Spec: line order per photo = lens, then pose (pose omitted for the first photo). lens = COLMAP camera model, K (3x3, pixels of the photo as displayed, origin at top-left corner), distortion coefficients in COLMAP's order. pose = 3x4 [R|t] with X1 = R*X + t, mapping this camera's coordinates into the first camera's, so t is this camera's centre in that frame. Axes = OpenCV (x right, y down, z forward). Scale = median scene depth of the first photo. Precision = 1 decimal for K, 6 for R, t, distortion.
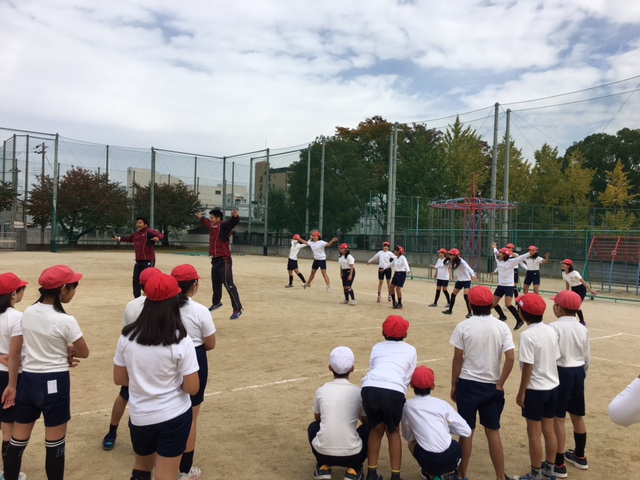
lens RADIAL K [[544.9, 0, 320.0], [0, 544.9, 240.0], [0, 0, 1]] dist [0.101799, -0.132328]
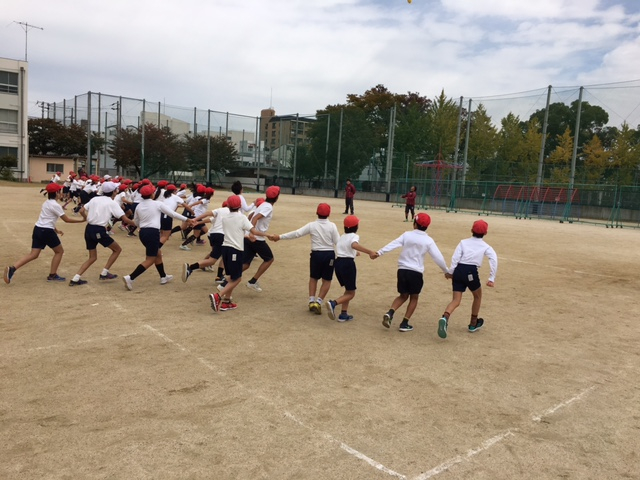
lens RADIAL K [[544.9, 0, 320.0], [0, 544.9, 240.0], [0, 0, 1]] dist [0.101799, -0.132328]
pose [[0.999597, 0.023842, 0.015418, -0.046922], [-0.025257, 0.994738, 0.099286, 0.003992], [-0.012970, -0.099635, 0.994939, -0.301790]]
